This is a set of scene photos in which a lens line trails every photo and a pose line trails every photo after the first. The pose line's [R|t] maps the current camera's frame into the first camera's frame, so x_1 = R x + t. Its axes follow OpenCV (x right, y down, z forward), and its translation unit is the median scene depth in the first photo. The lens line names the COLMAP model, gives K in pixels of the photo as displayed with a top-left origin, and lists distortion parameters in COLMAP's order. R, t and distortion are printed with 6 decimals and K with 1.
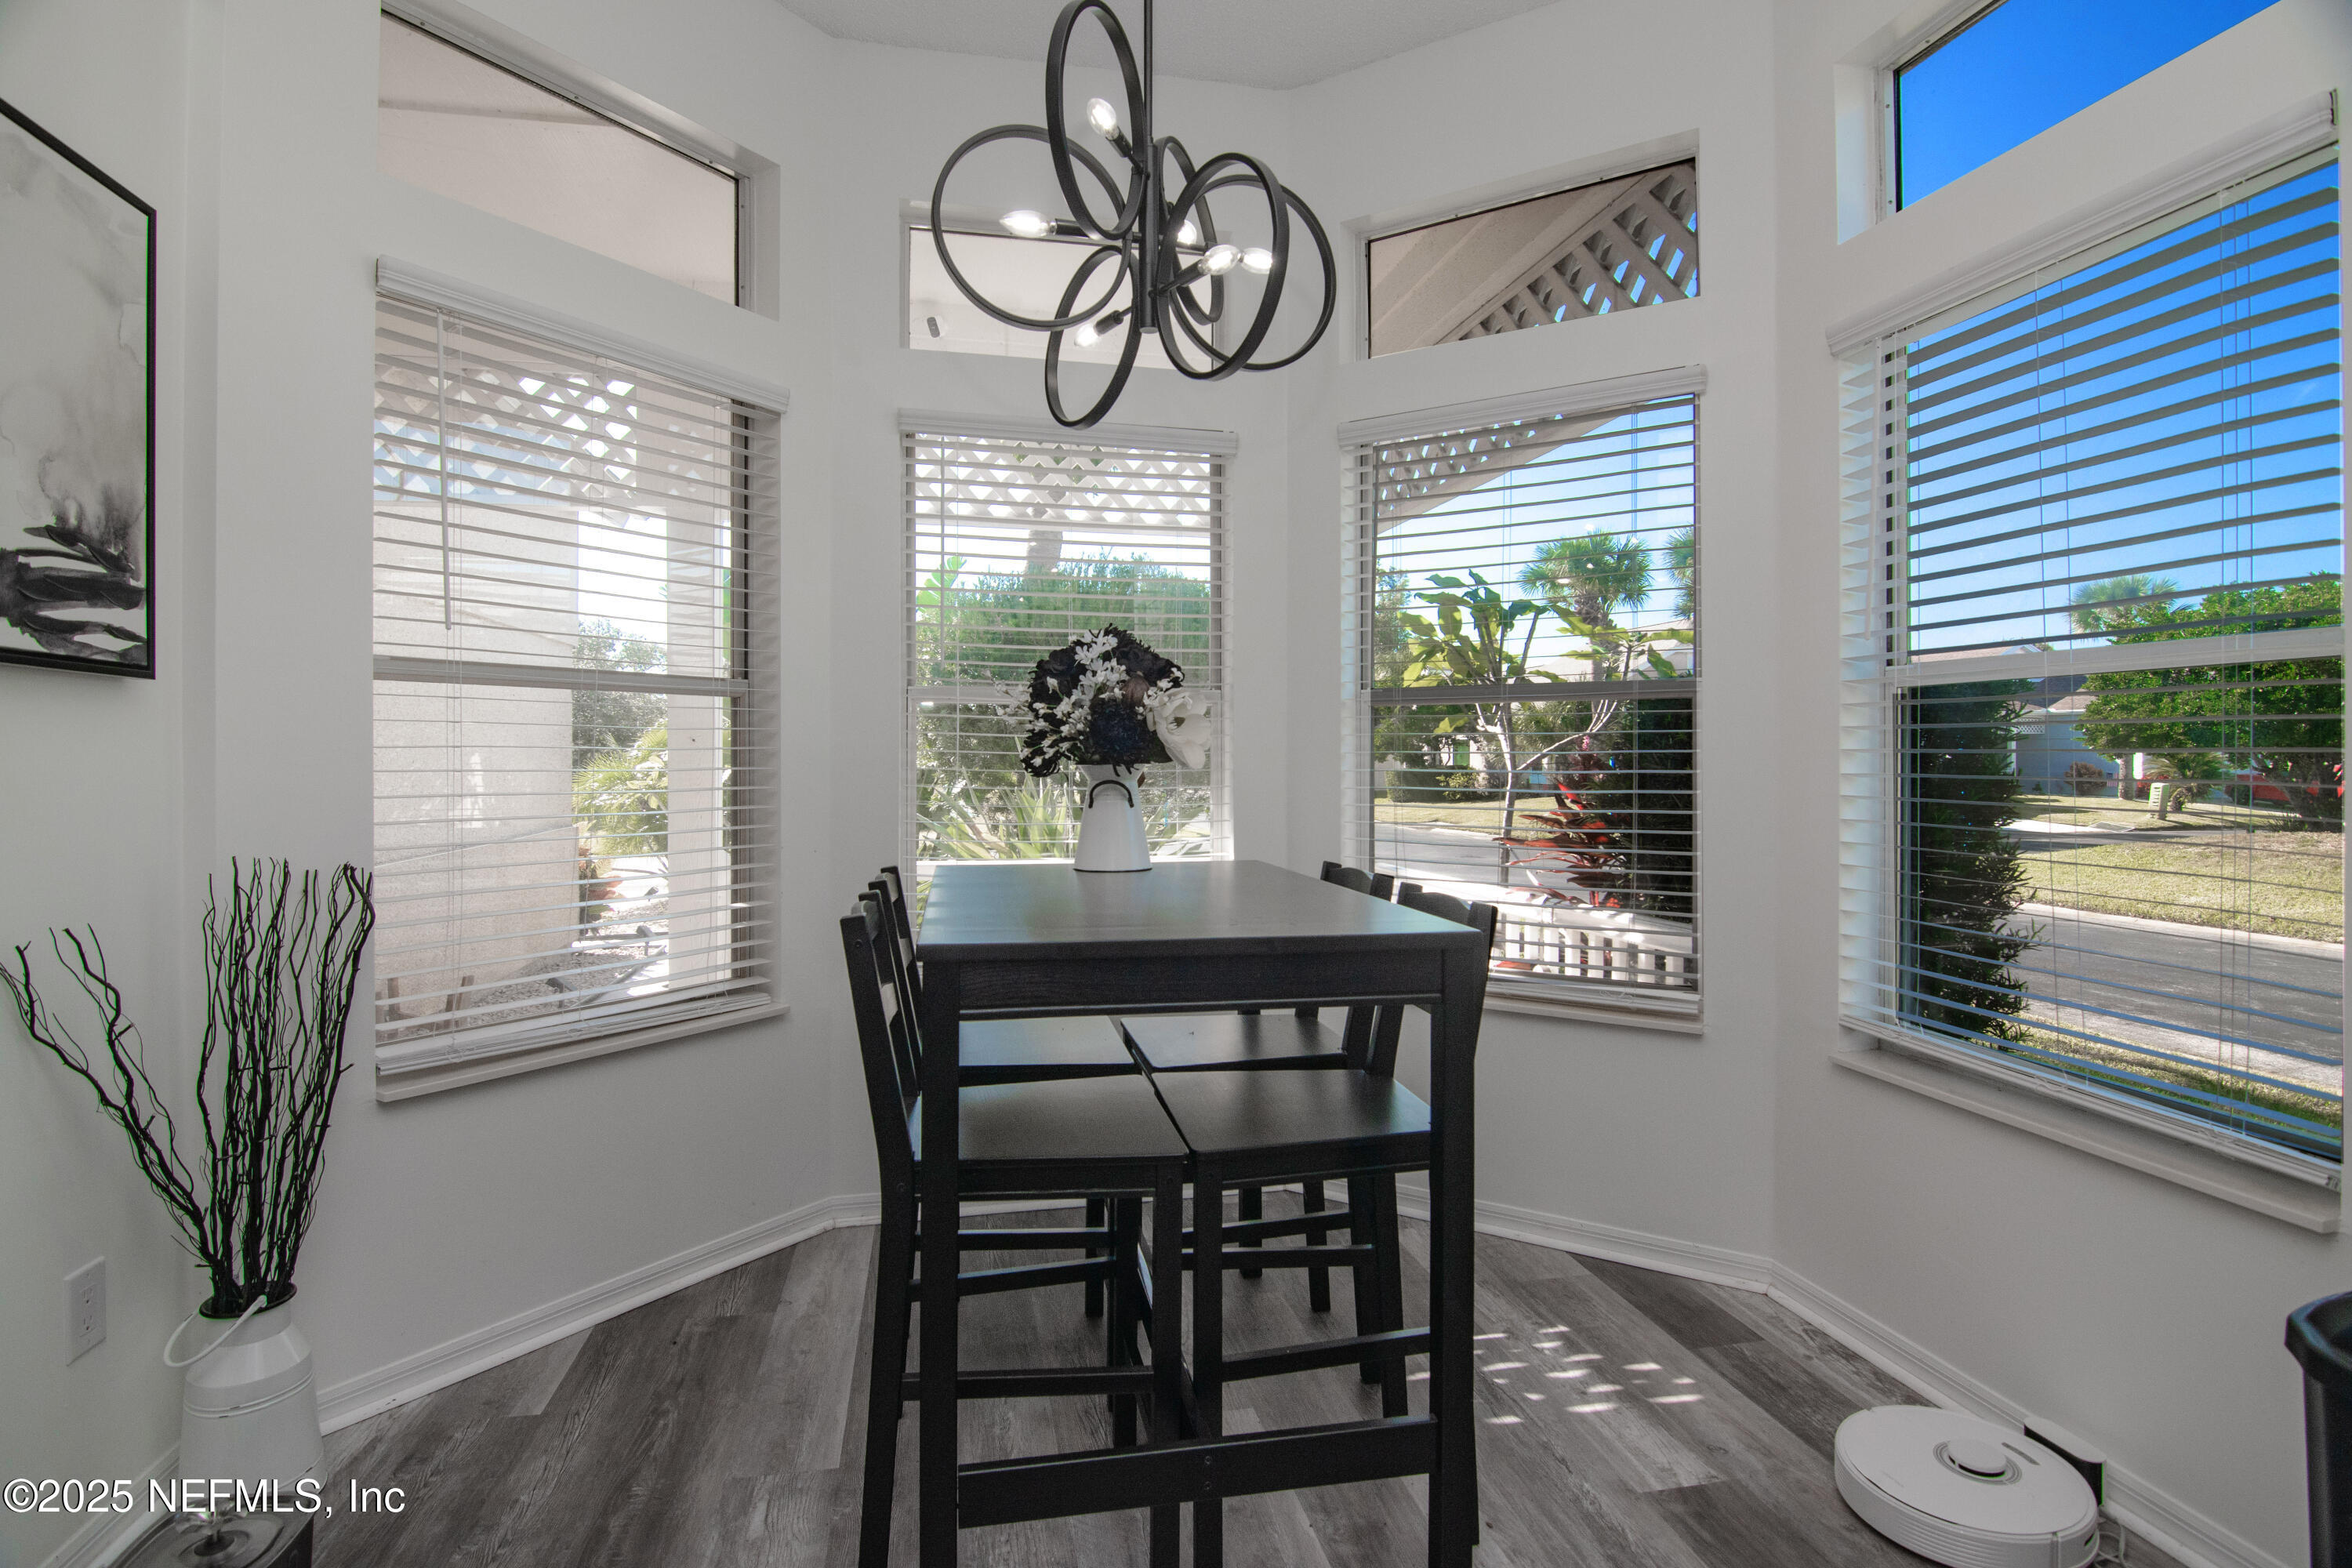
lens RADIAL K [[1133.2, 0, 1163.2], [0, 1133.2, 767.0], [0, 0, 1]] dist [-0.026564, -0.001923]
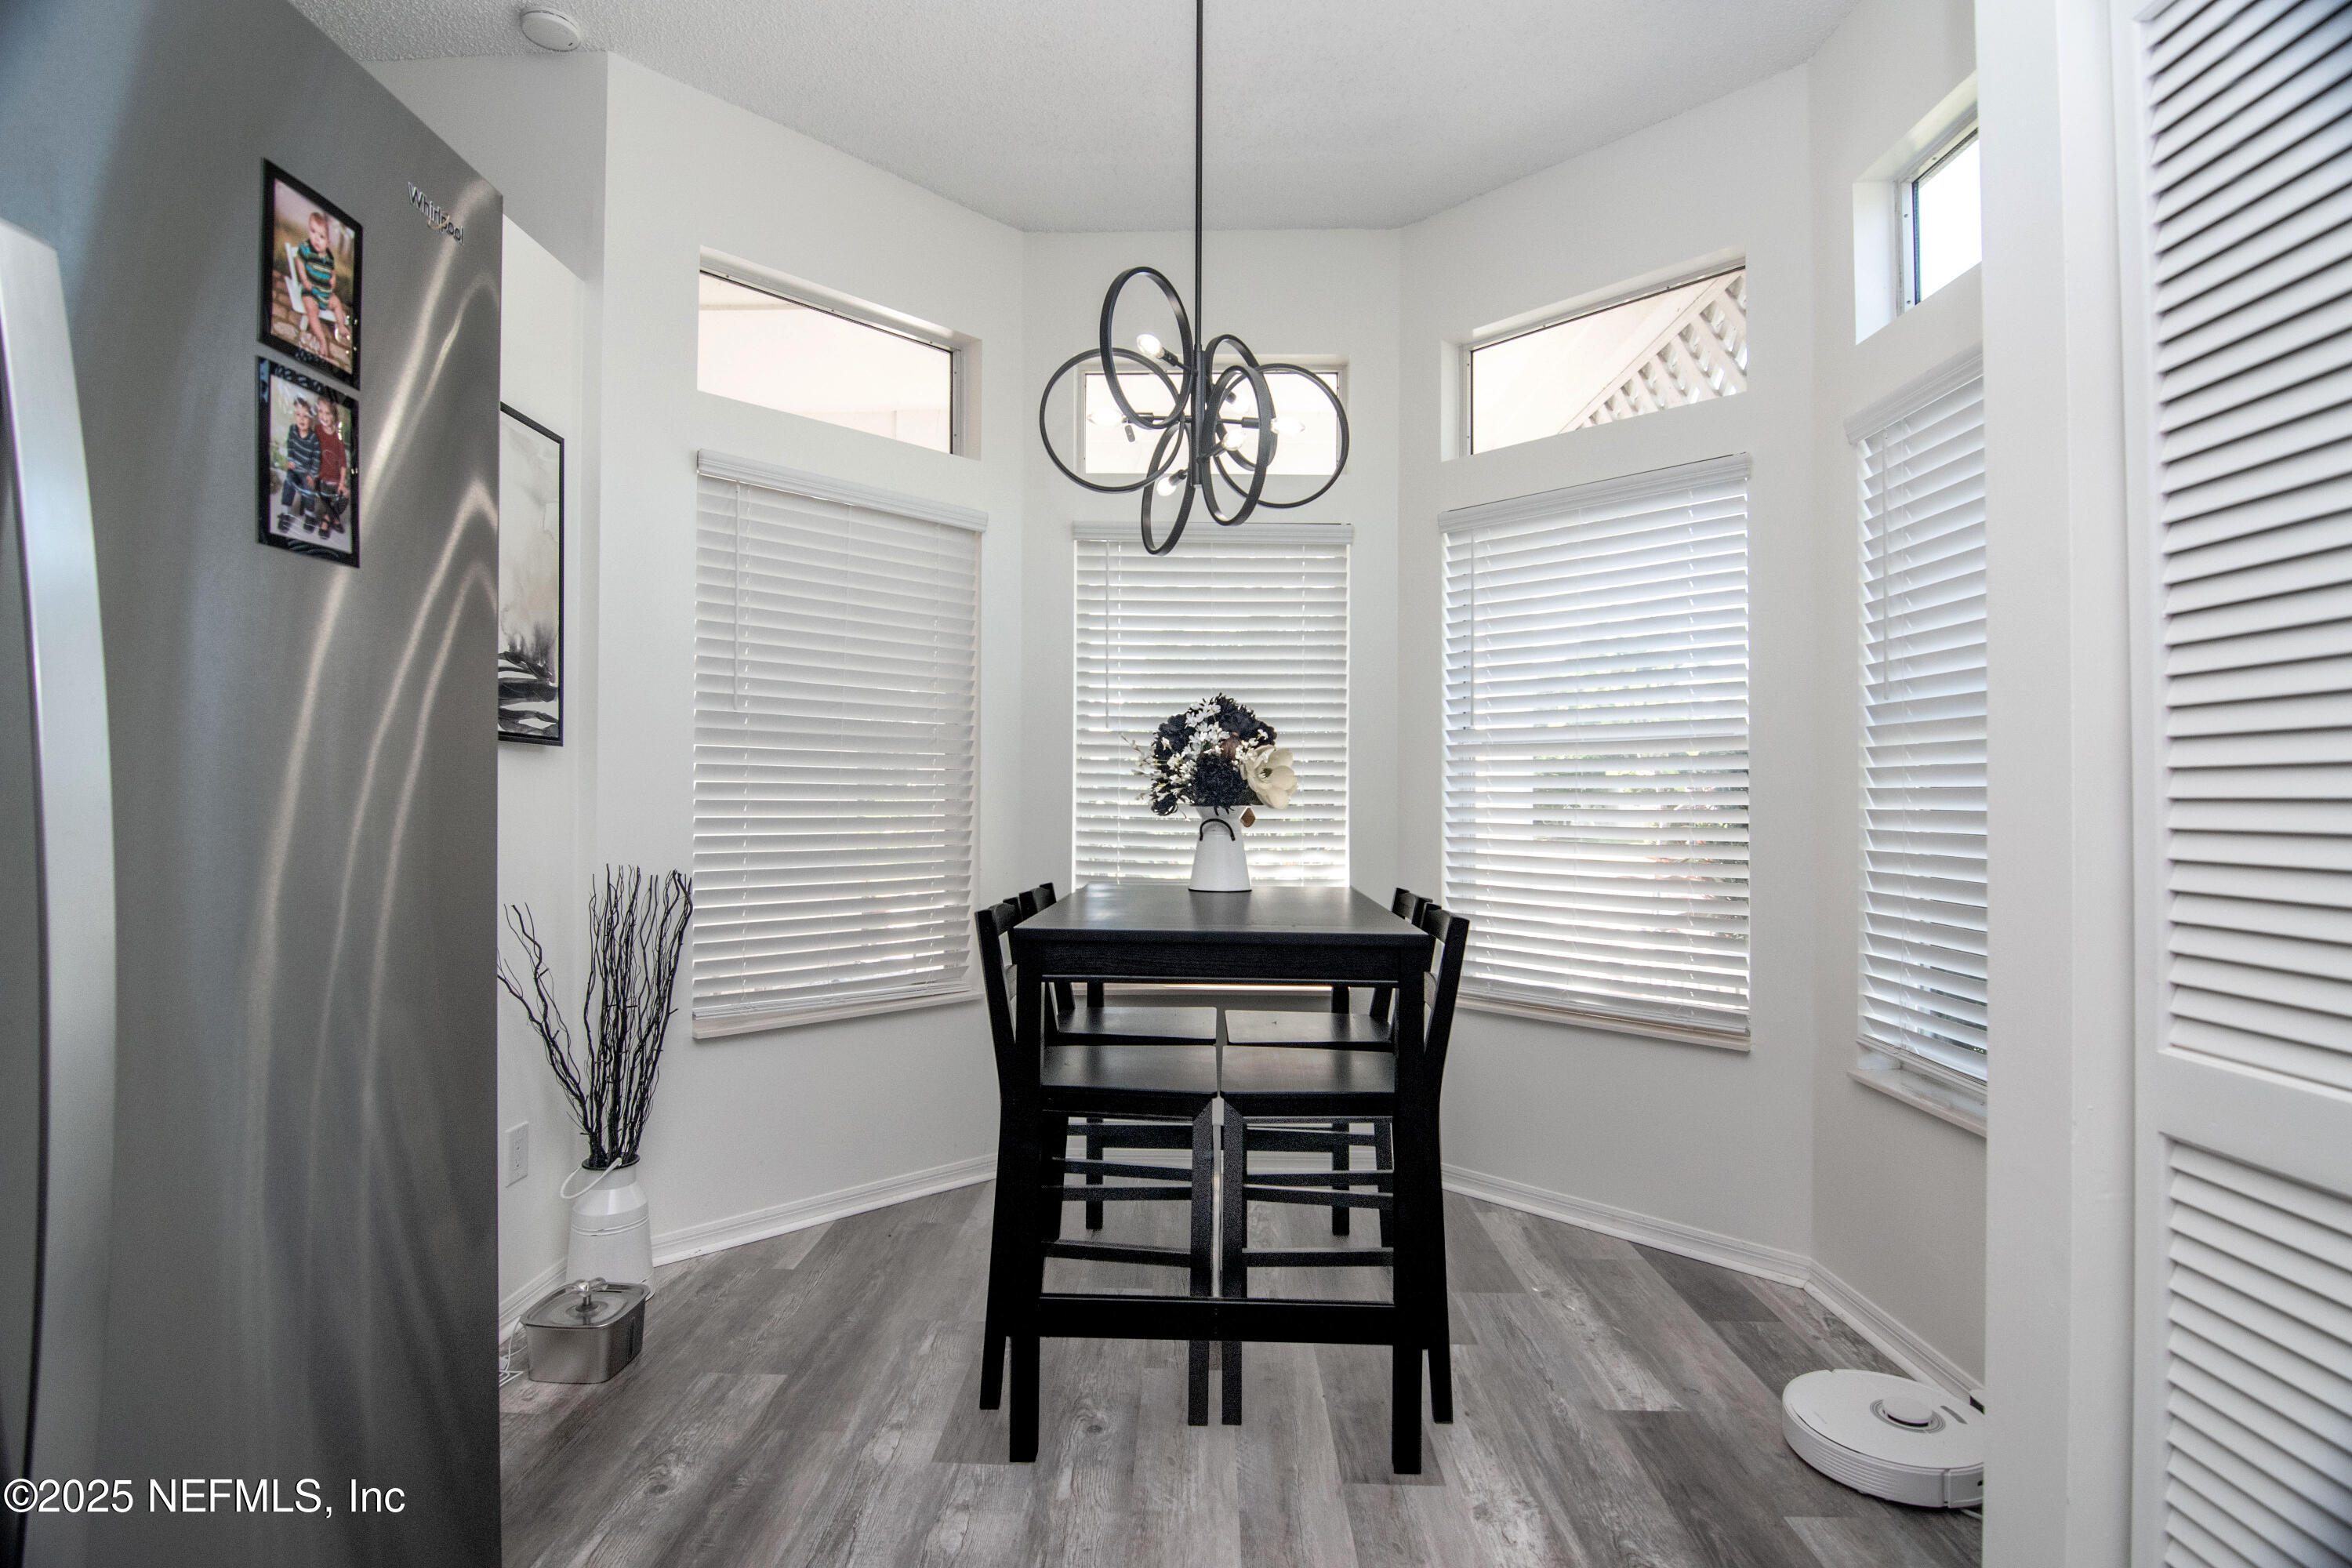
lens RADIAL K [[1133.2, 0, 1175.9], [0, 1133.2, 800.7], [0, 0, 1]] dist [-0.026564, -0.001923]
pose [[0.974248, 0.004552, -0.225433, 0.236139], [-0.006484, 0.999948, -0.007833, 0.002185], [0.225386, 0.009093, 0.974227, -0.286861]]
